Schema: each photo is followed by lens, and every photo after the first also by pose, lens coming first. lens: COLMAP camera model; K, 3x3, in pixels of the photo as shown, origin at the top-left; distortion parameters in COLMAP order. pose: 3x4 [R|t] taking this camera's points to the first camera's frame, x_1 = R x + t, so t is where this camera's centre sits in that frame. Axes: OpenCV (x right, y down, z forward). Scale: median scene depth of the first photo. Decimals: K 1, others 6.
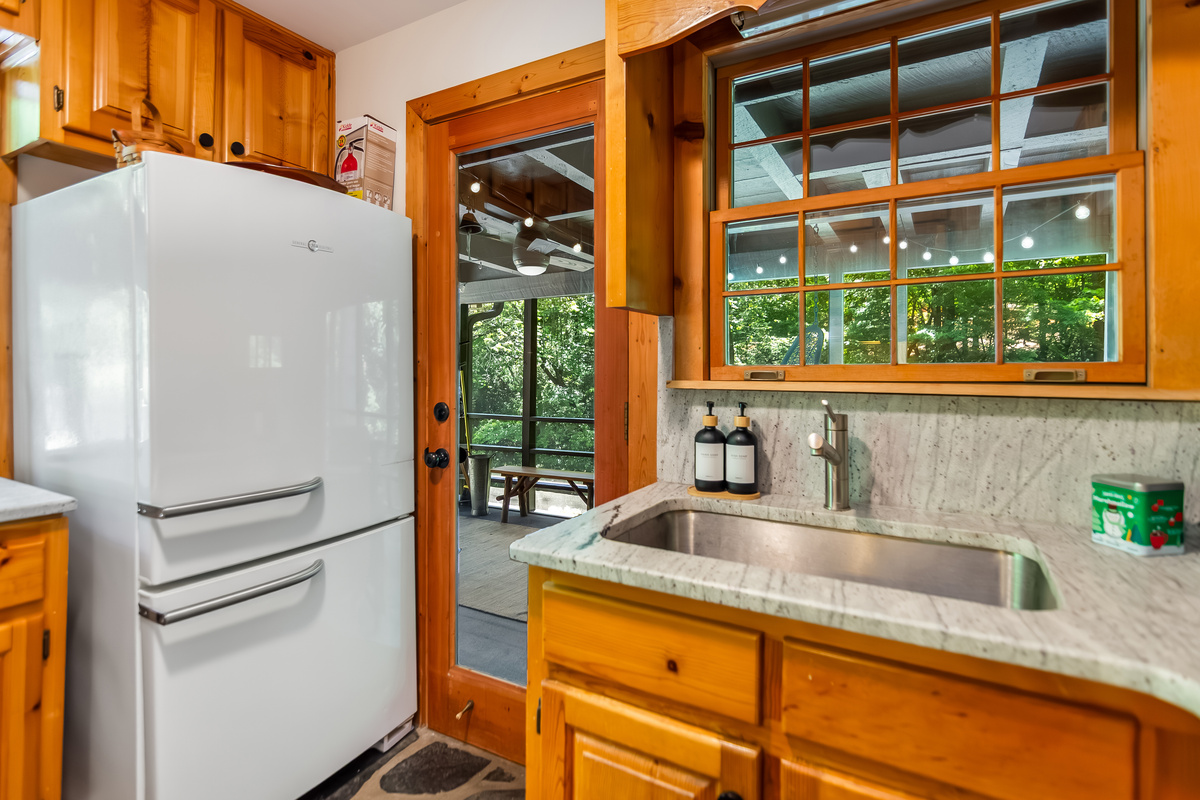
lens RADIAL K [[598.0, 0, 607.4], [0, 598.0, 370.4], [0, 0, 1]] dist [-0.000498, 0.003902]
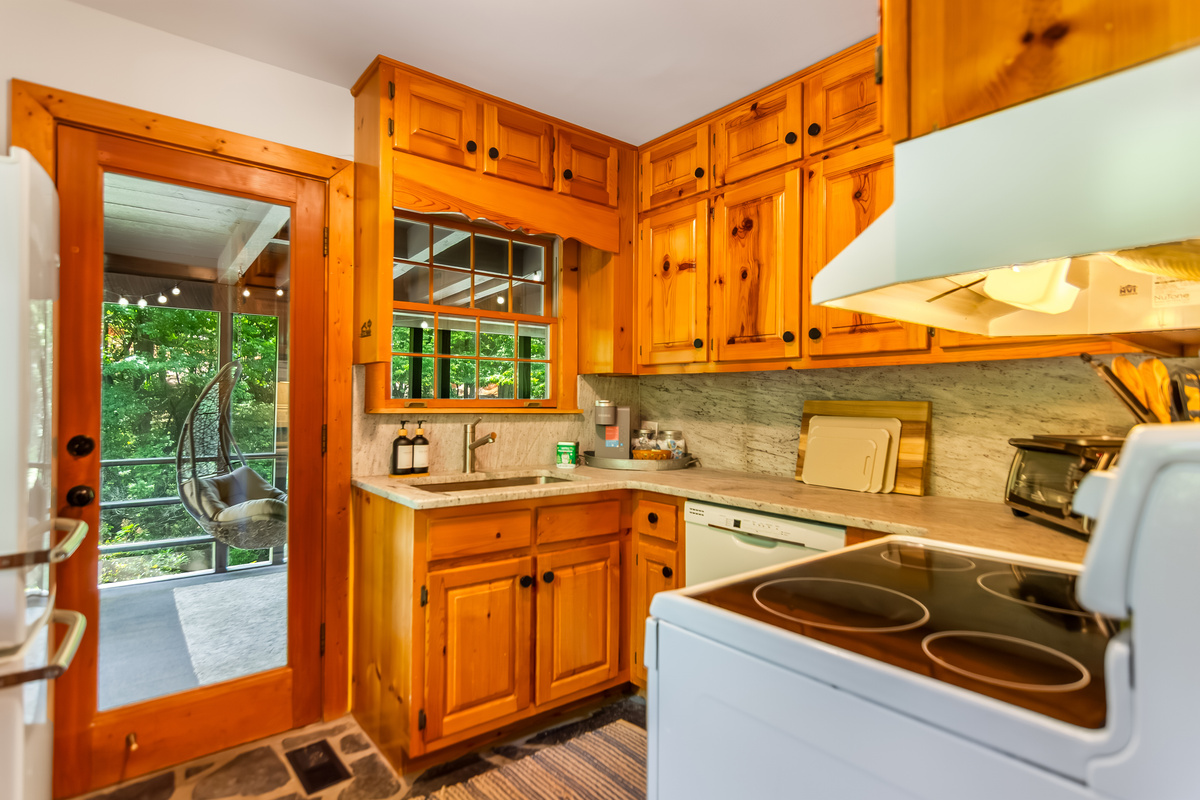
lens RADIAL K [[598.0, 0, 600.7], [0, 598.0, 402.2], [0, 0, 1]] dist [-0.000498, 0.003902]
pose [[0.366943, 0.000808, 0.930243, -1.183025], [-0.009255, 0.999953, 0.002782, -0.008870], [-0.930197, -0.009630, 0.366933, -0.109338]]
